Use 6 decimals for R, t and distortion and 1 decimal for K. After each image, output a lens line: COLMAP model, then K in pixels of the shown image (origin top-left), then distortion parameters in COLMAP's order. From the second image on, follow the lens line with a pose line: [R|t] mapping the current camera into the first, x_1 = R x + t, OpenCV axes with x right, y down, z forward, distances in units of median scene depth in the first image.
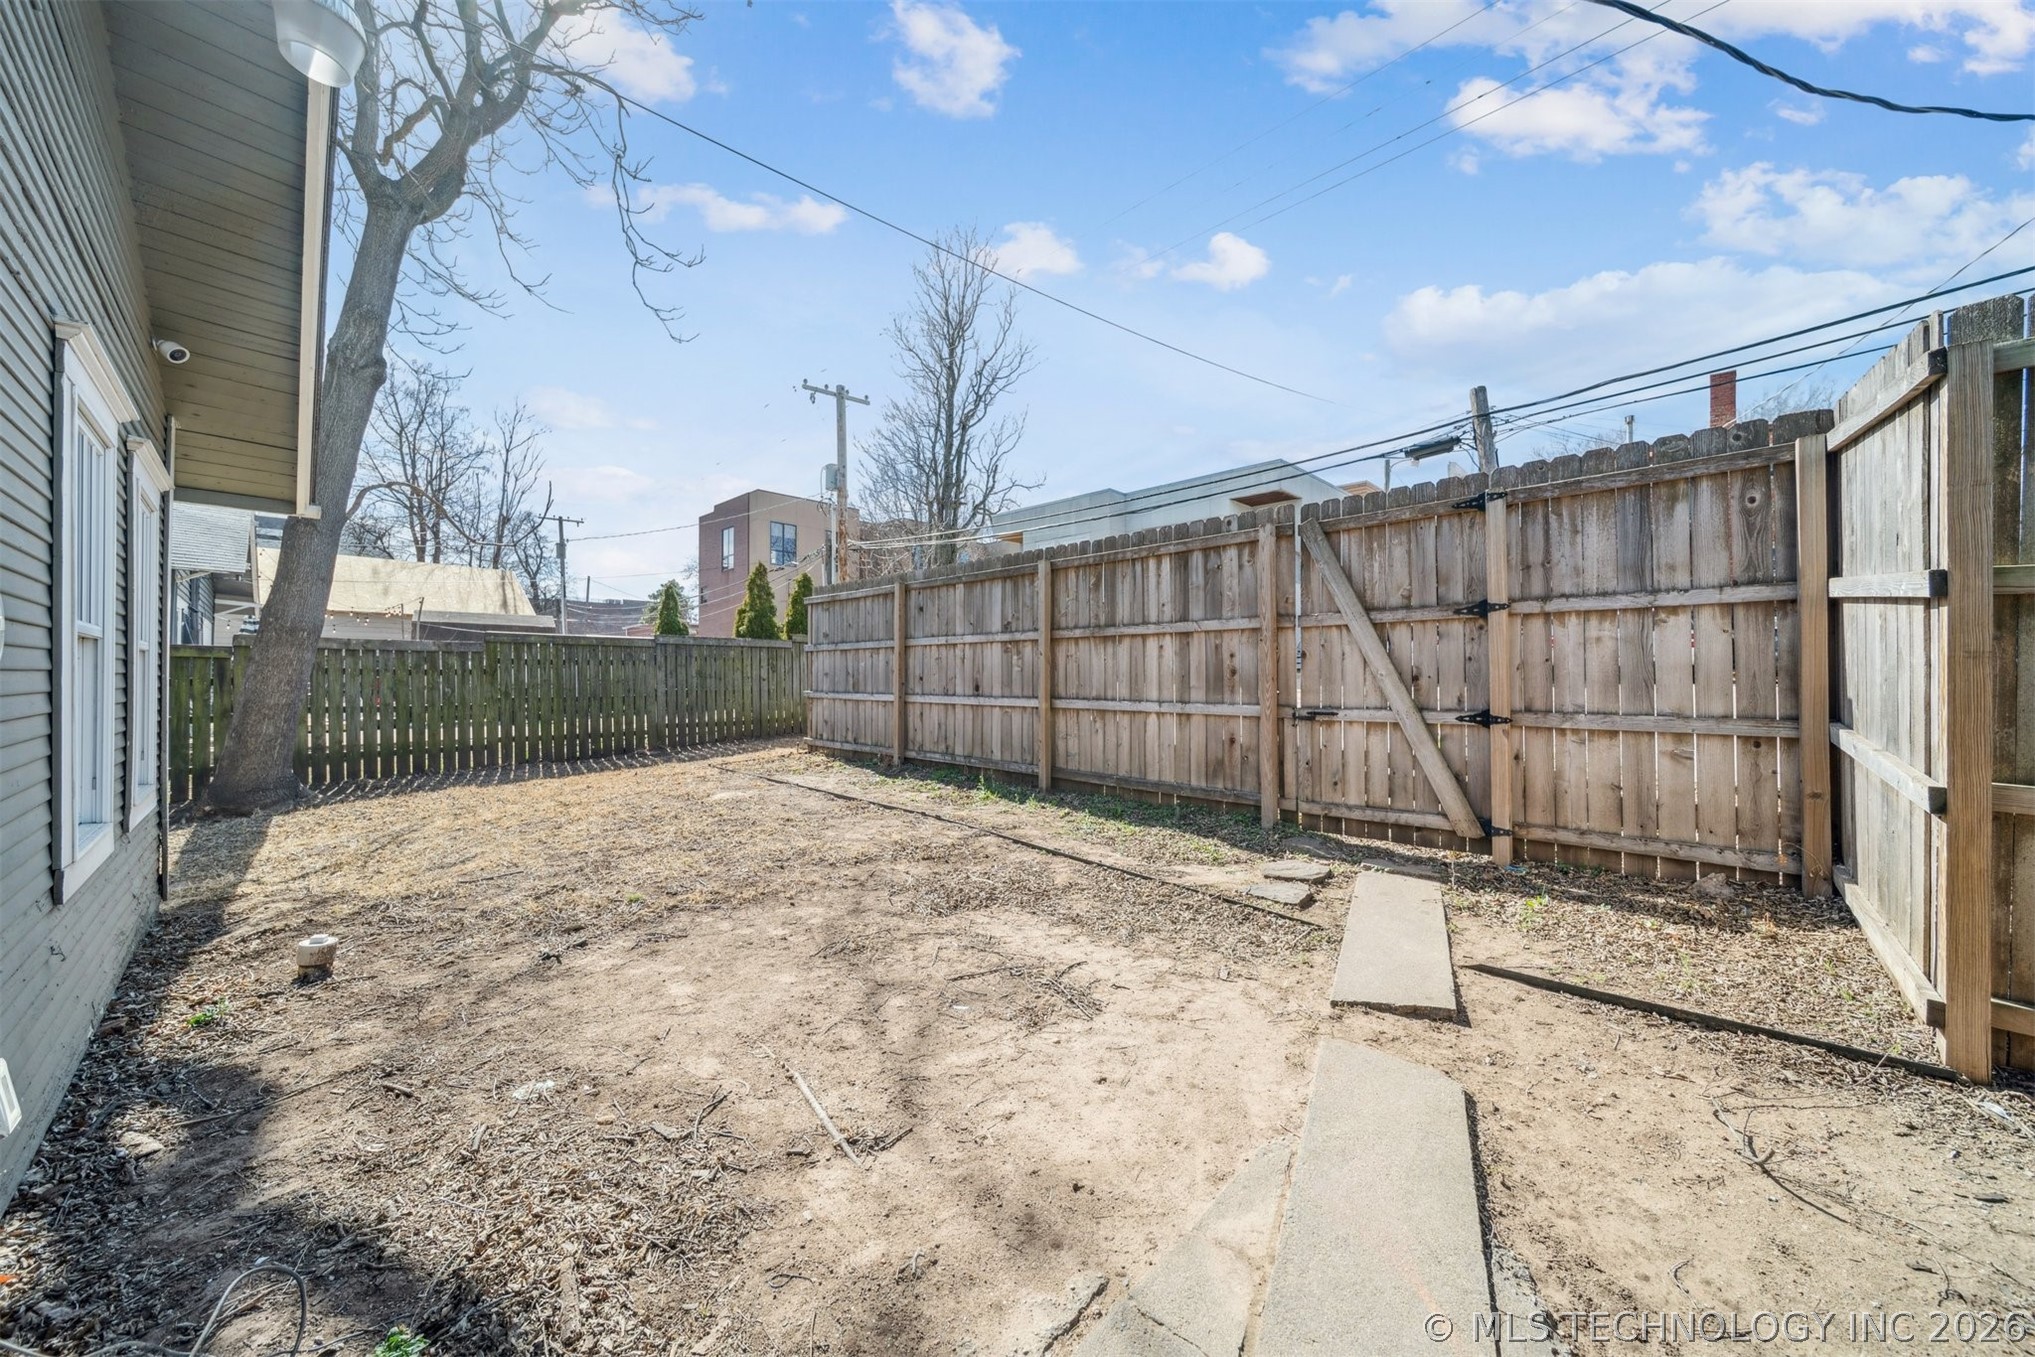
lens RADIAL K [[718.8, 0, 1018.9], [0, 718.8, 683.6], [0, 0, 1]] dist [-0.000105, -0.000135]
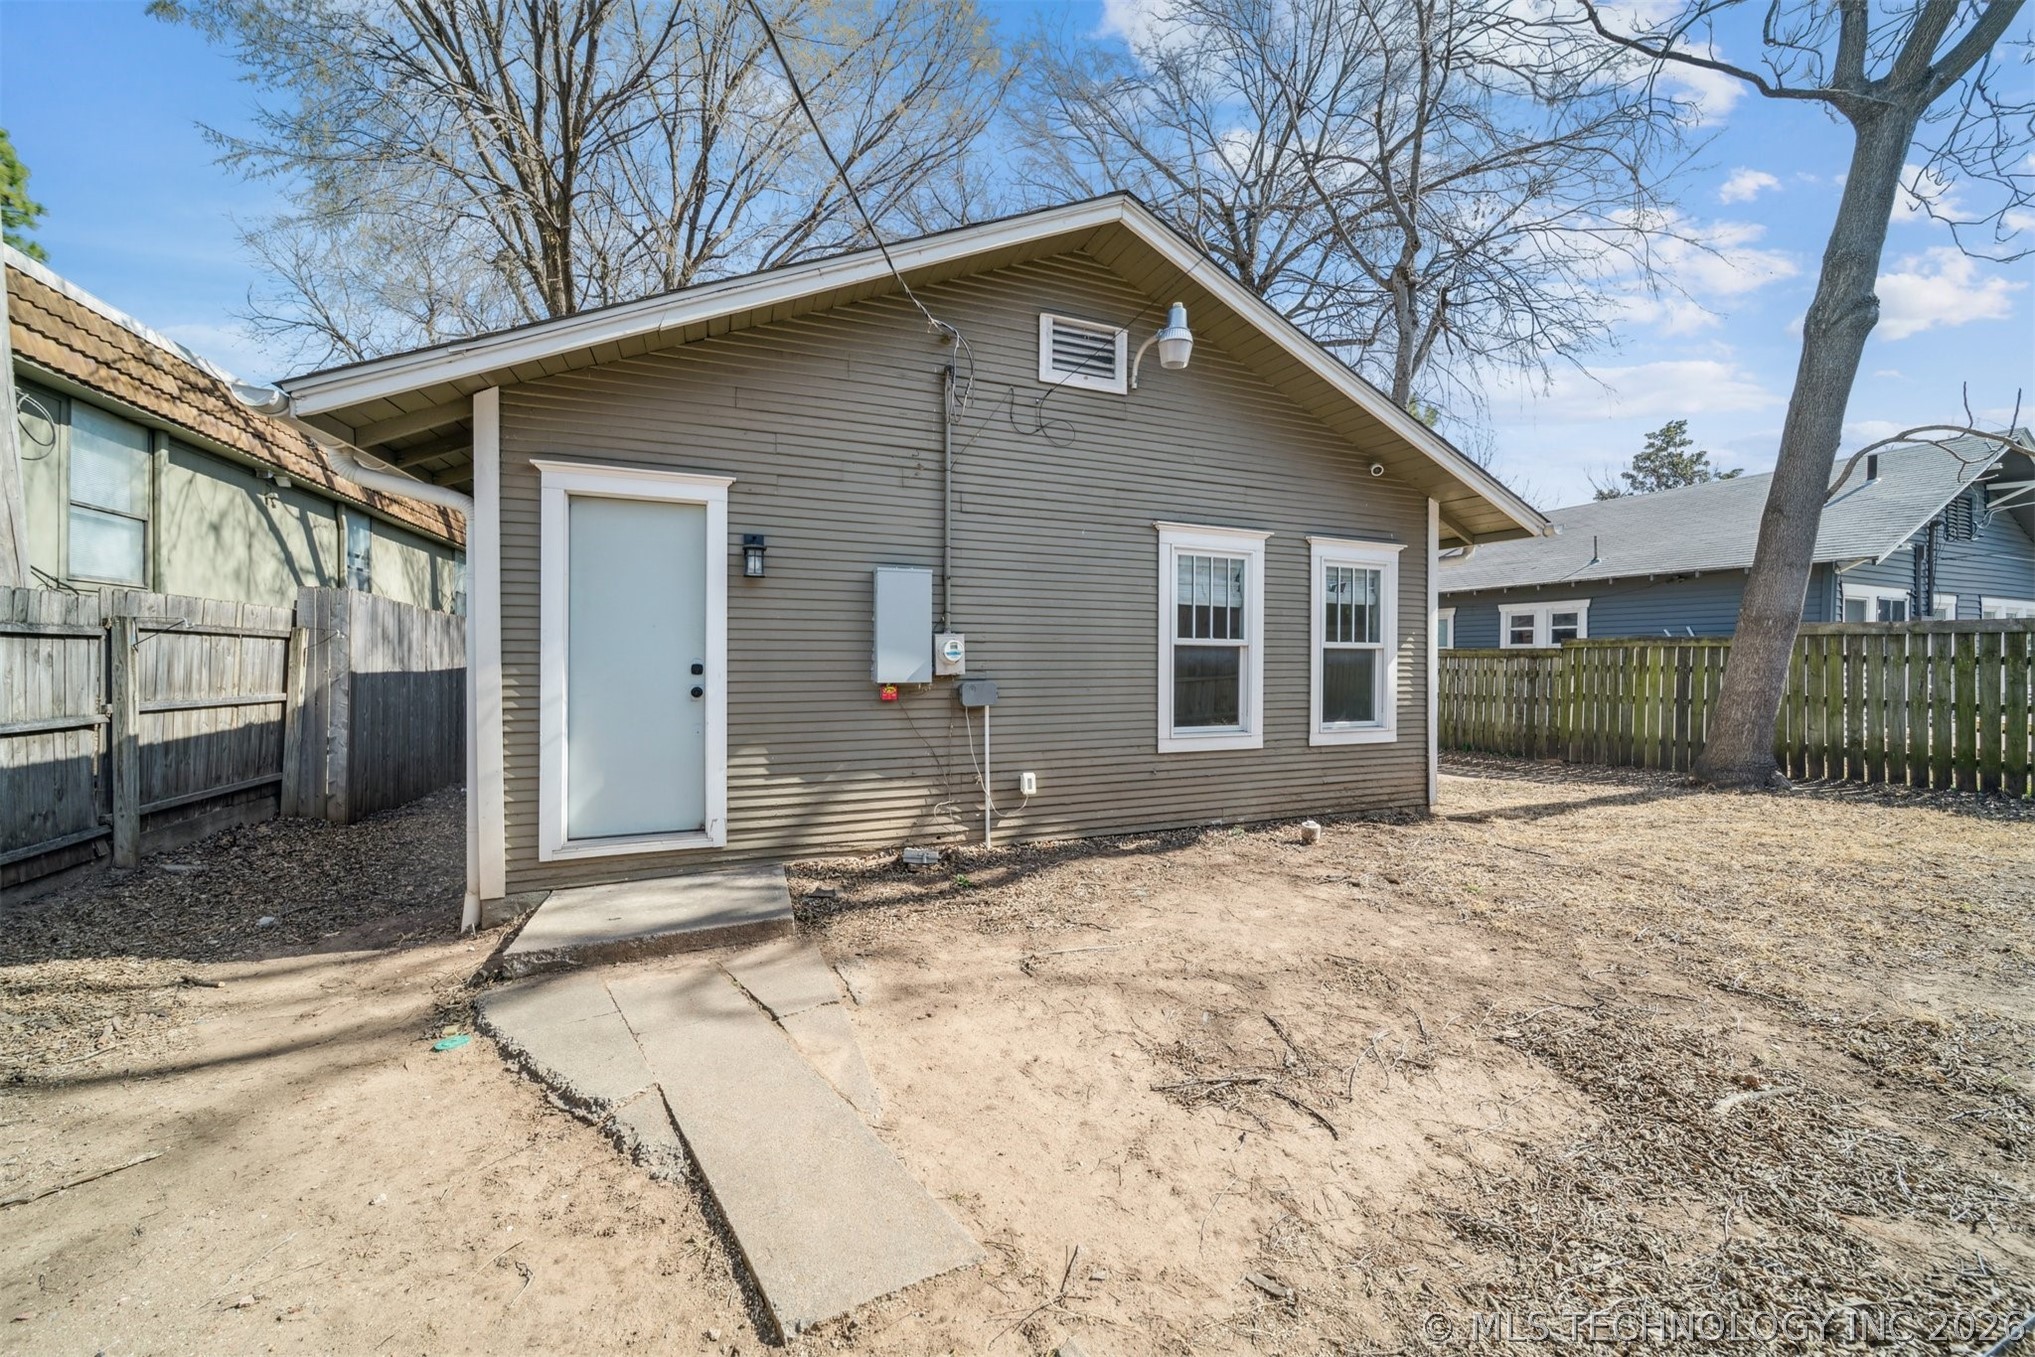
lens RADIAL K [[718.8, 0, 1018.9], [0, 718.8, 683.6], [0, 0, 1]] dist [-0.000105, -0.000135]
pose [[-0.397786, 0.031509, -0.916937, 0.772096], [-0.014050, 0.999084, 0.040427, -0.022143], [0.917370, 0.028965, -0.396979, 1.002638]]
